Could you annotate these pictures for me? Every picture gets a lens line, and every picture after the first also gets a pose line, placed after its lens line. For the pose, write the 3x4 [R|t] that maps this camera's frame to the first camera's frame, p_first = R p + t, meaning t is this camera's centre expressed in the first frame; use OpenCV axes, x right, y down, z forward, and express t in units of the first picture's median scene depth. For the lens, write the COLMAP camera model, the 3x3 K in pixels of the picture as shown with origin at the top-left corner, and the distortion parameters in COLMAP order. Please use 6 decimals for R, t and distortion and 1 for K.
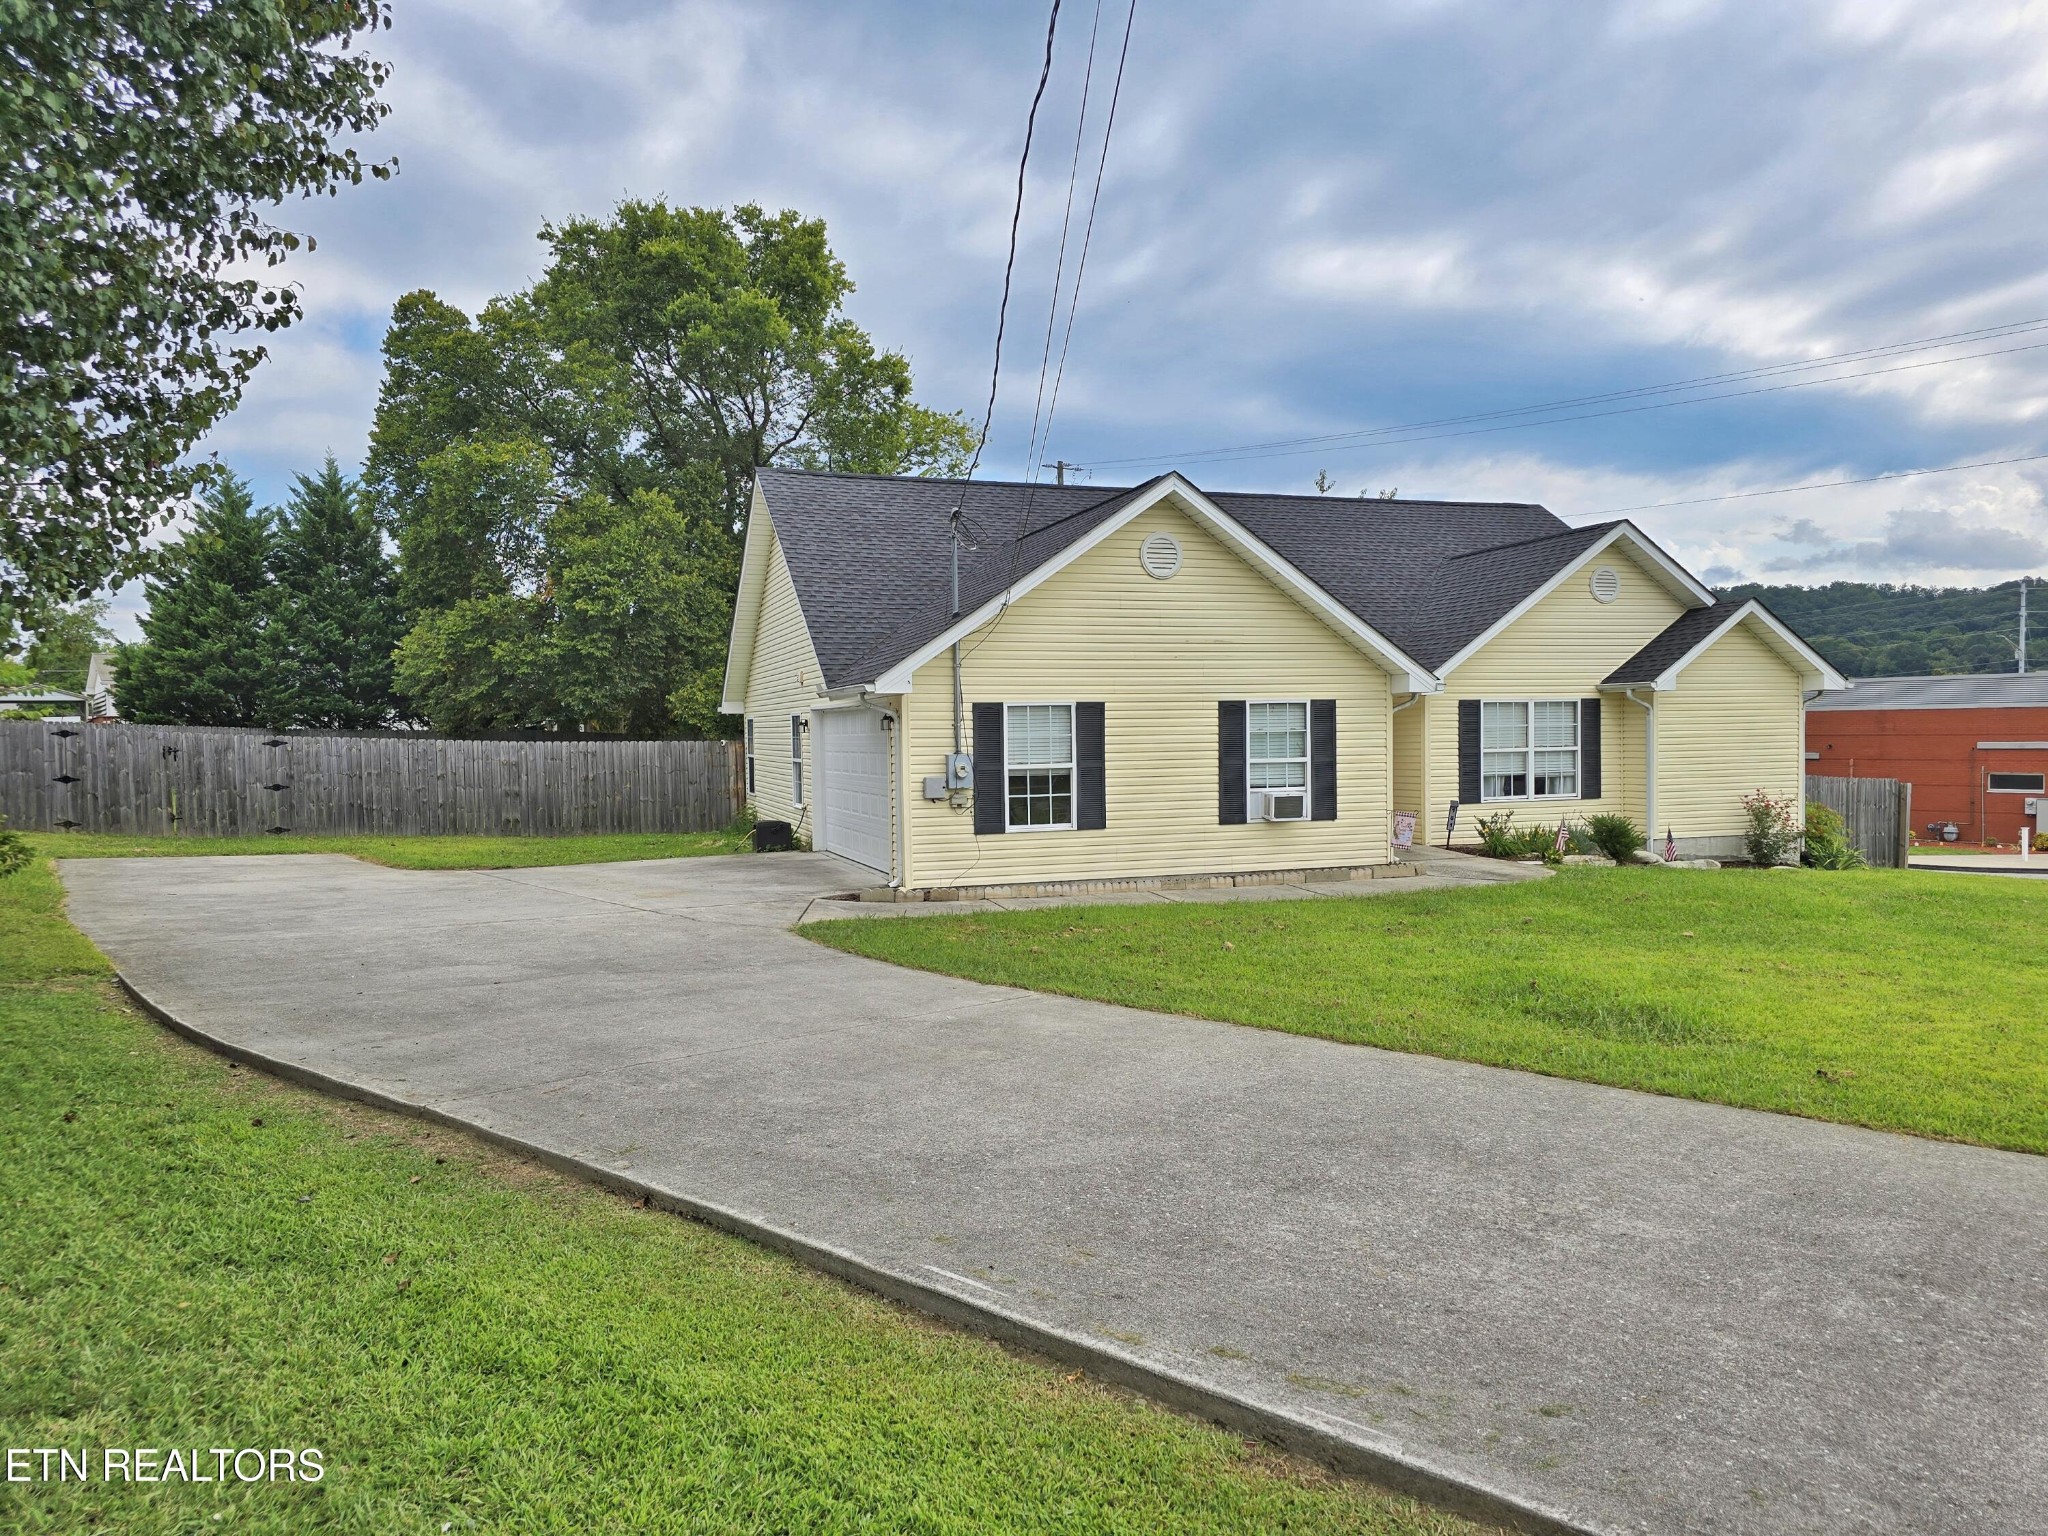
lens RADIAL K [[1376.6, 0, 1035.4], [0, 1376.6, 760.5], [0, 0, 1]] dist [0.058377, -0.052837]
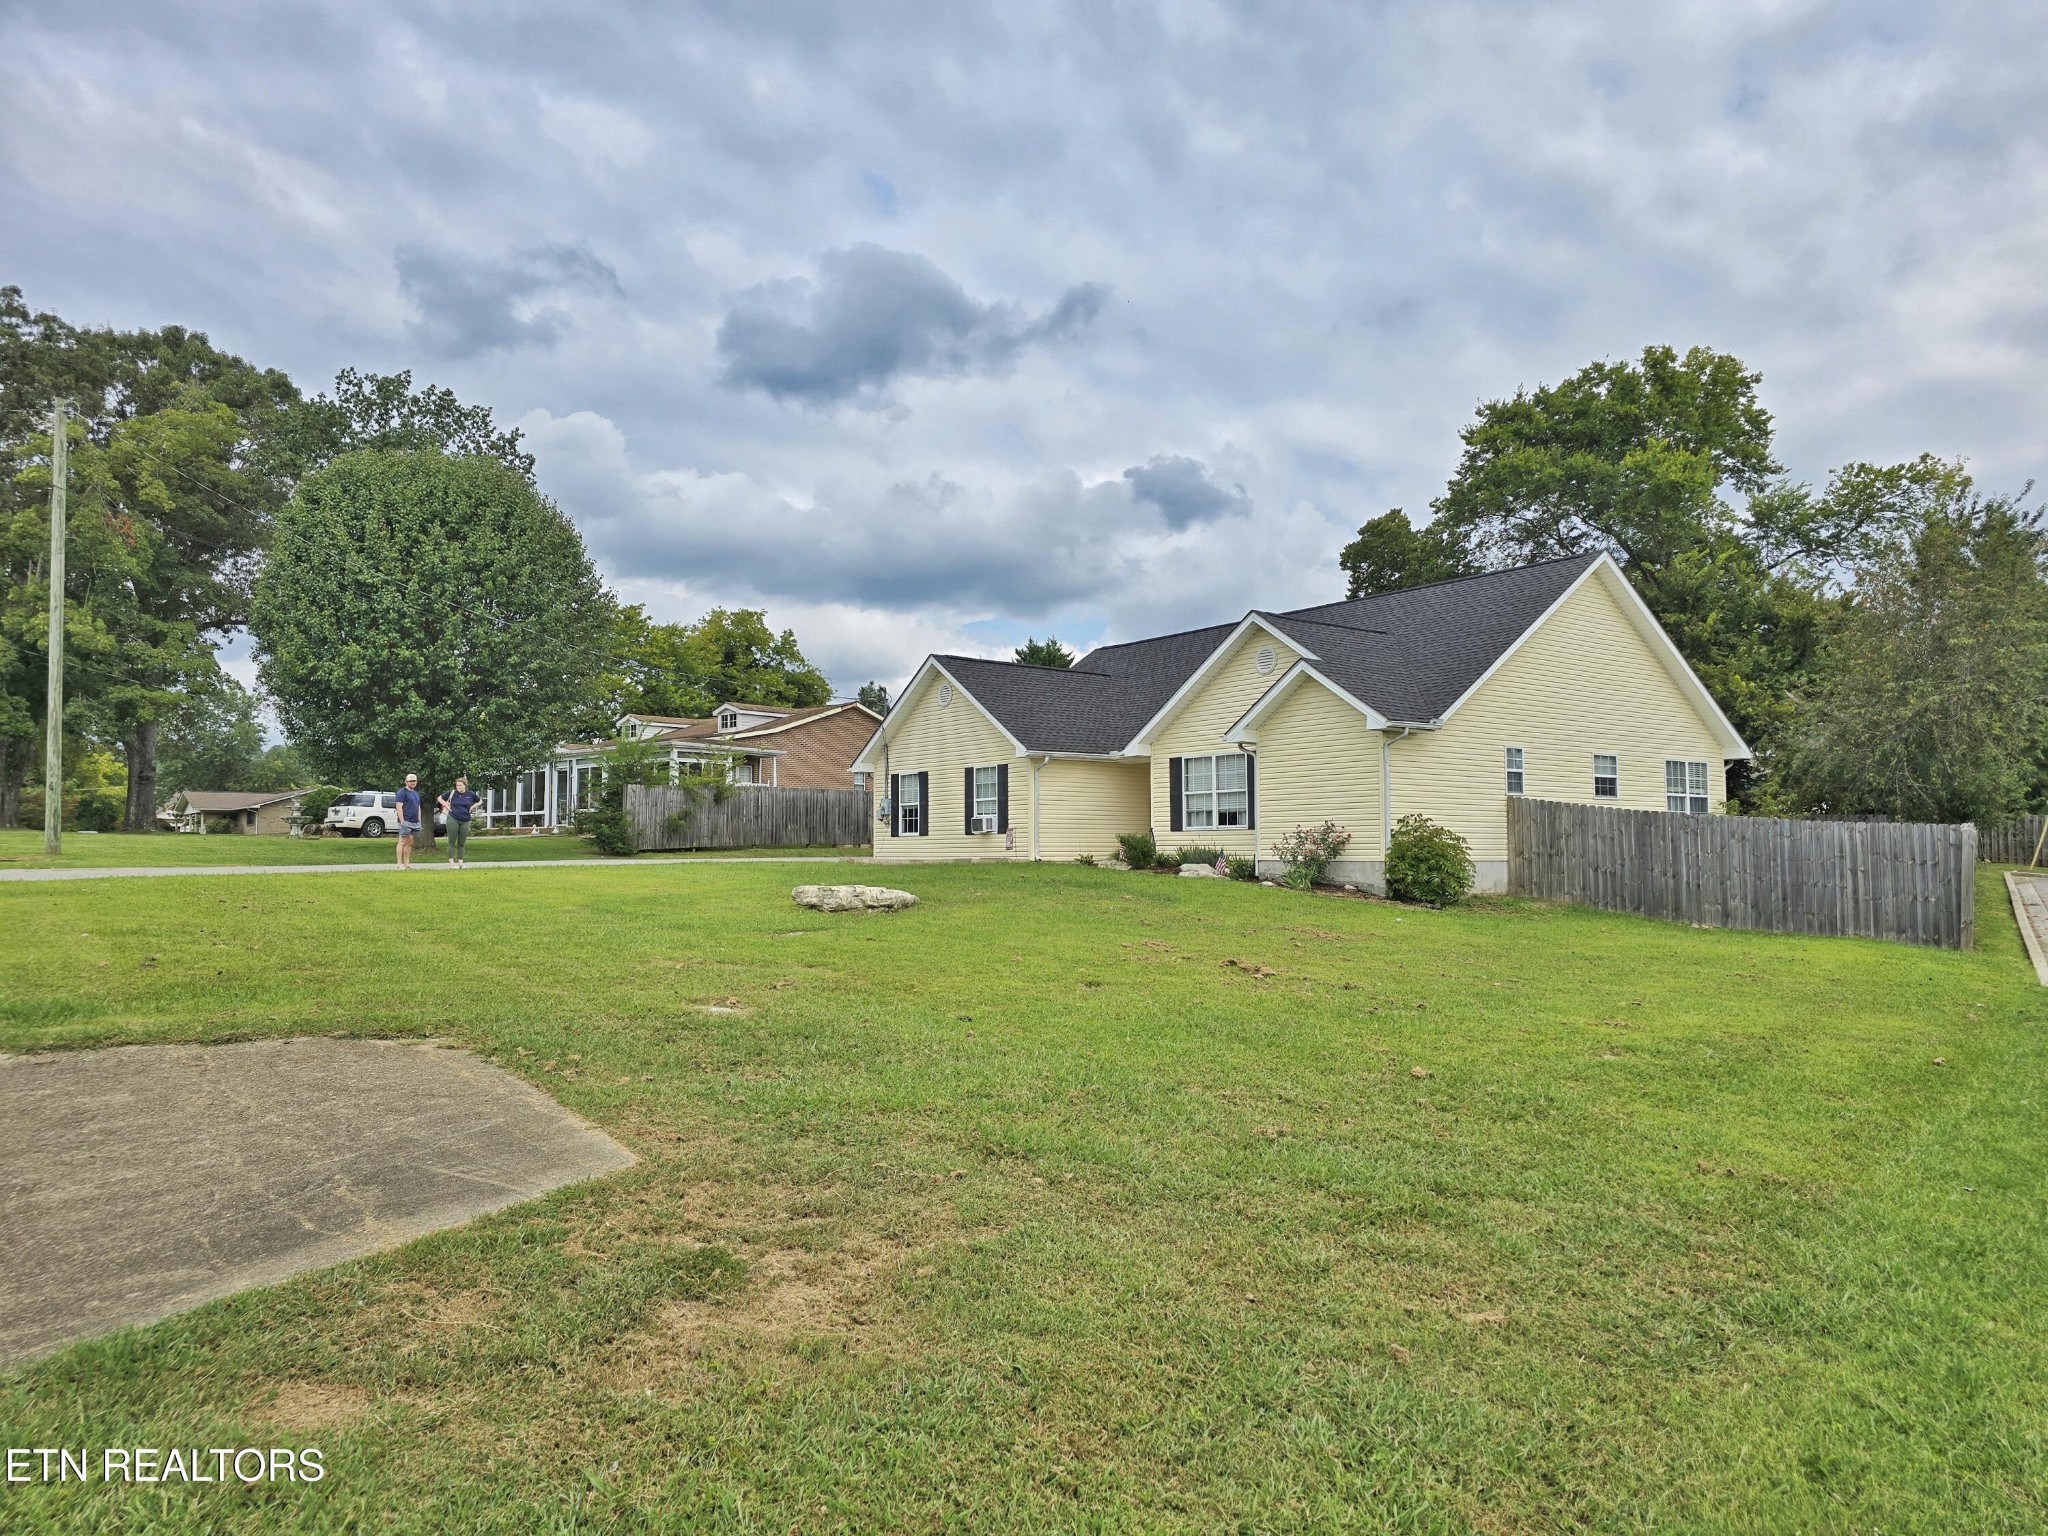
lens RADIAL K [[1429.8, 0, 1024.0], [0, 1429.8, 768.0], [0, 0, 1]] dist [0.190630, -0.001299]
pose [[0.305017, -0.046150, -0.951228, 1.674859], [-0.022368, 0.998202, -0.055602, 0.052401], [0.952084, 0.038236, 0.303436, 0.410674]]
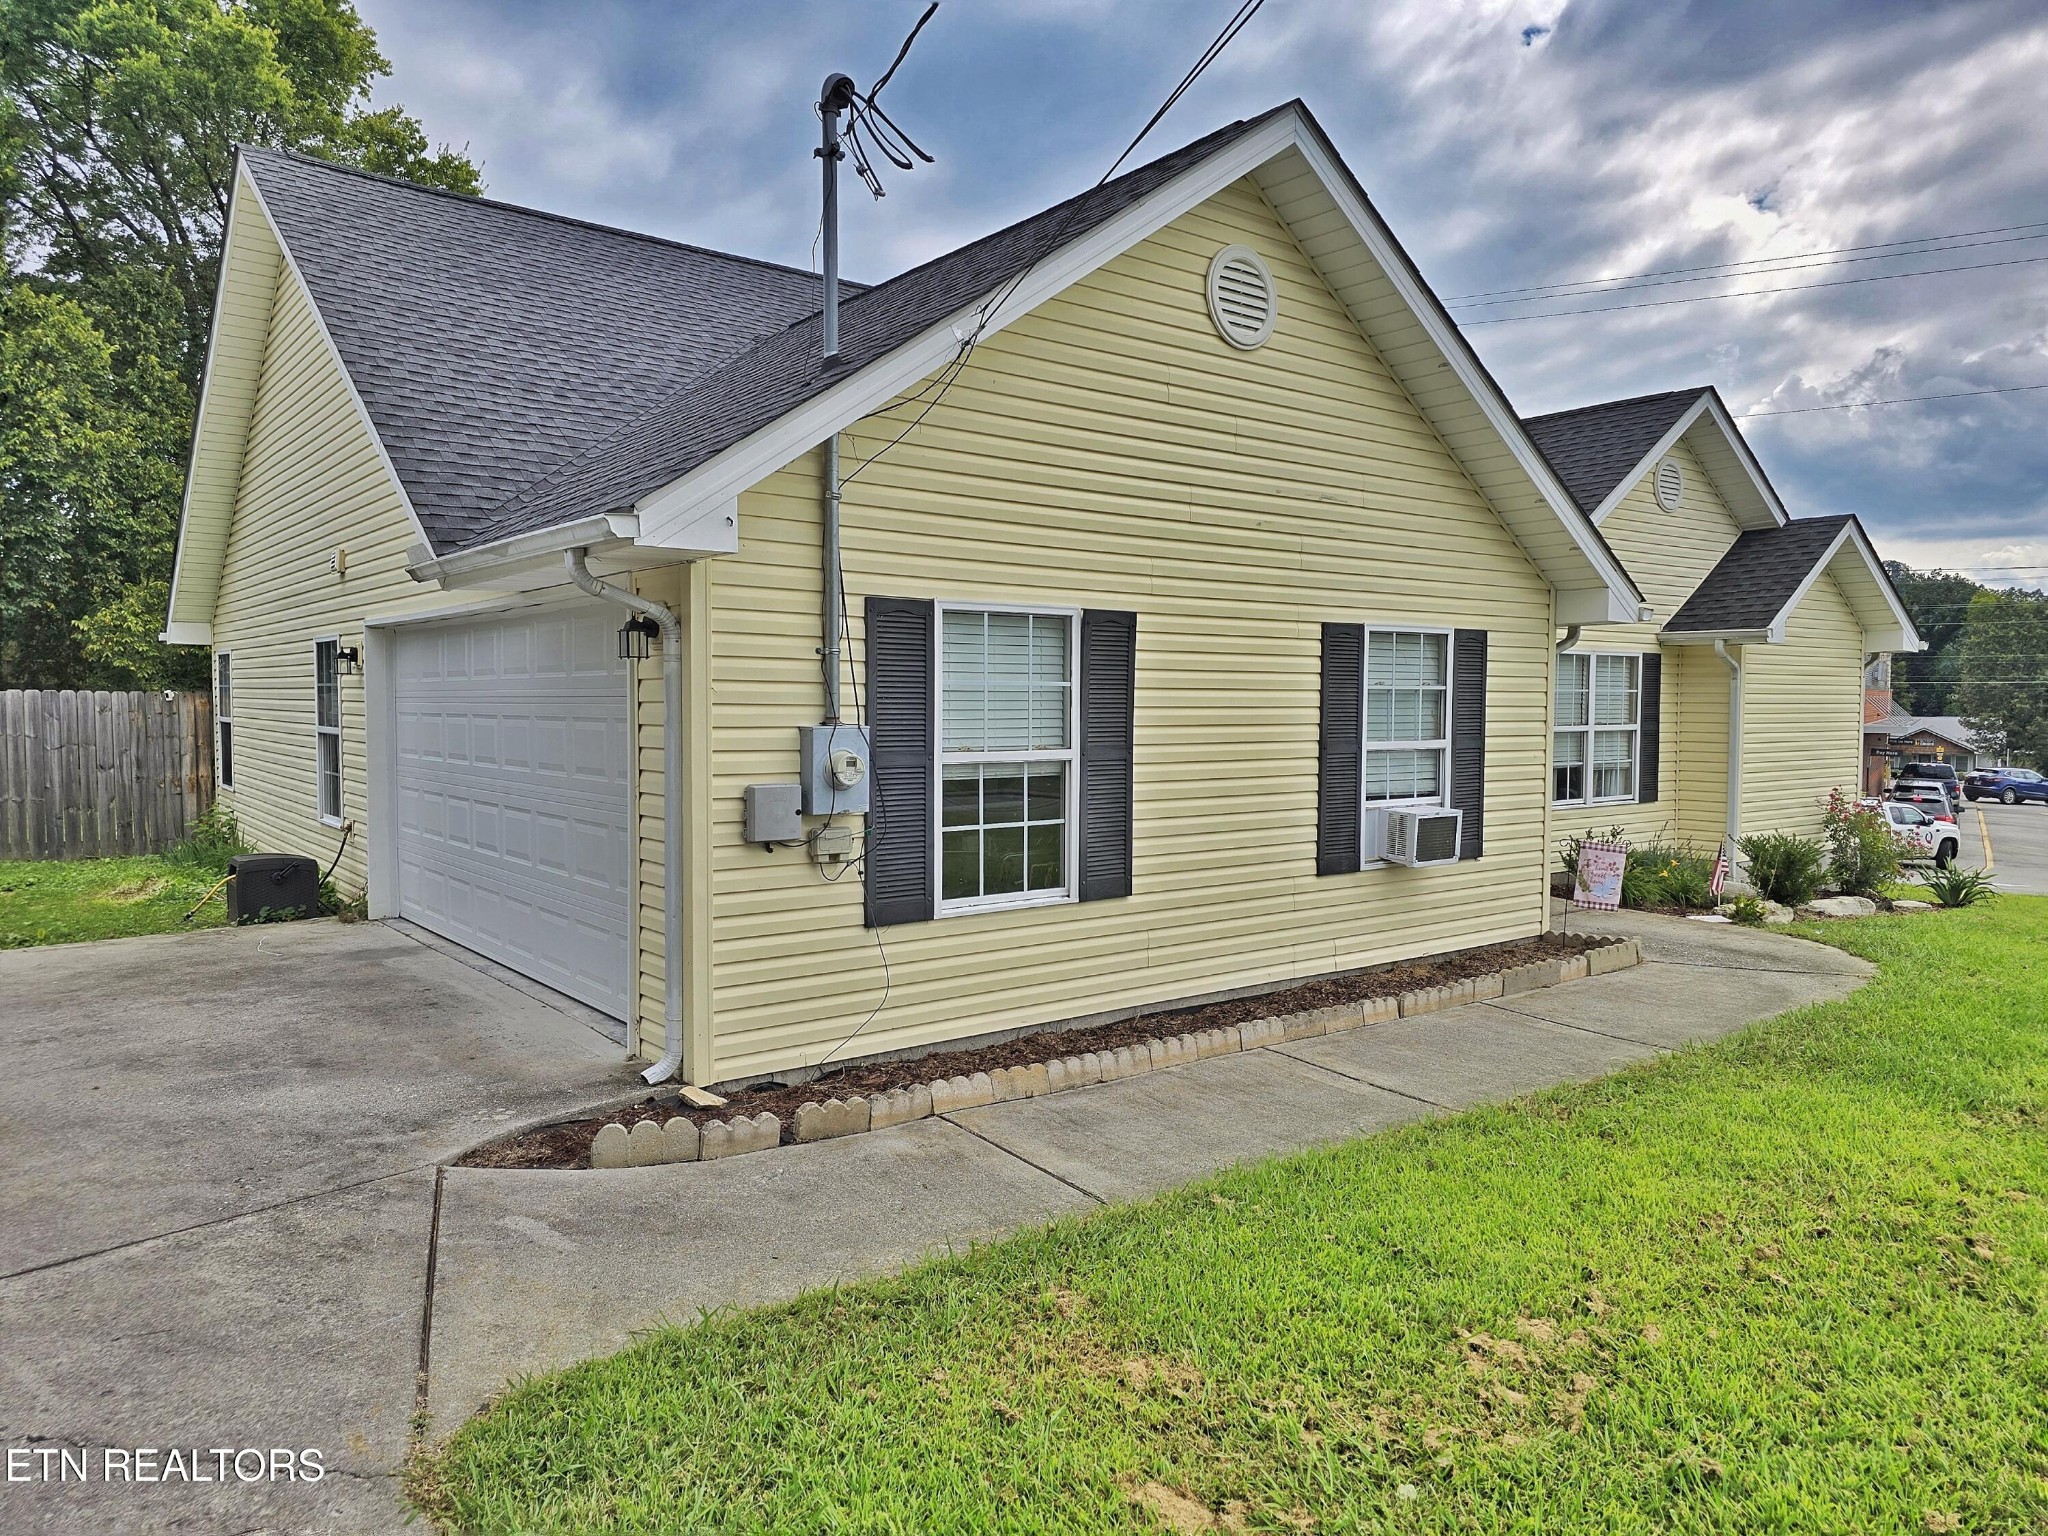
lens RADIAL K [[1376.6, 0, 1035.4], [0, 1376.6, 760.5], [0, 0, 1]] dist [0.058377, -0.052837]
pose [[0.948885, 0.005842, 0.315567, -0.097189], [-0.012478, 0.999741, 0.019013, -0.002268], [-0.315374, -0.021978, 0.948713, 0.478457]]
